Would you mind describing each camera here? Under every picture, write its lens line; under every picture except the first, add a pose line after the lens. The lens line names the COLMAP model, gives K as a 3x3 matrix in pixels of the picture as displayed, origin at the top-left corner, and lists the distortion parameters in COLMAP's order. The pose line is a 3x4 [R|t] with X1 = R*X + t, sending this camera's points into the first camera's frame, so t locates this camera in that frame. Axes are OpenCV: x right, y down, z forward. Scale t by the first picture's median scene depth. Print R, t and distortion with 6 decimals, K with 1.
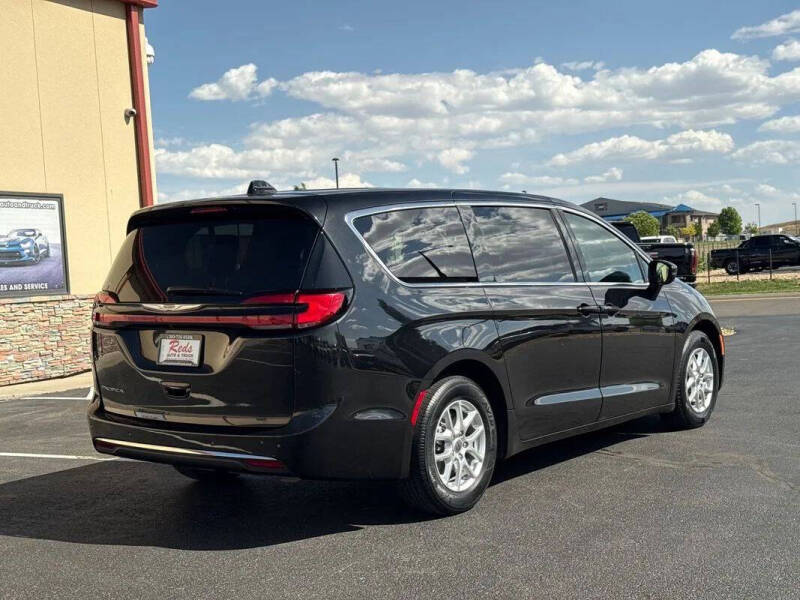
lens RADIAL K [[1133.0, 0, 400.4], [0, 1133.0, 298.6], [0, 0, 1]] dist [0.111010, 0.000000]
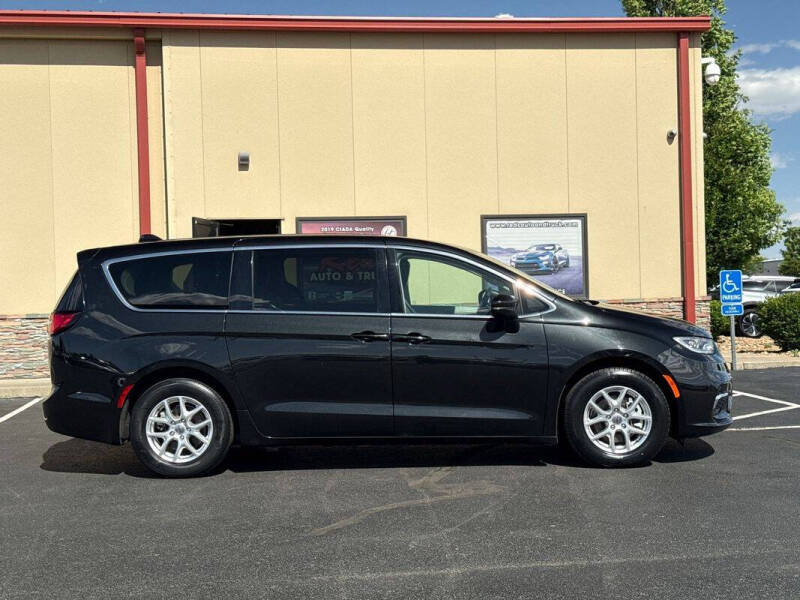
lens RADIAL K [[1133.0, 0, 401.8], [0, 1133.0, 301.9], [0, 0, 1]] dist [0.111010, 0.000000]
pose [[0.592376, 0.037035, -0.804810, 0.544074], [-0.025016, 0.999307, 0.027572, -0.028841], [0.805273, 0.003800, 0.592891, 0.164735]]
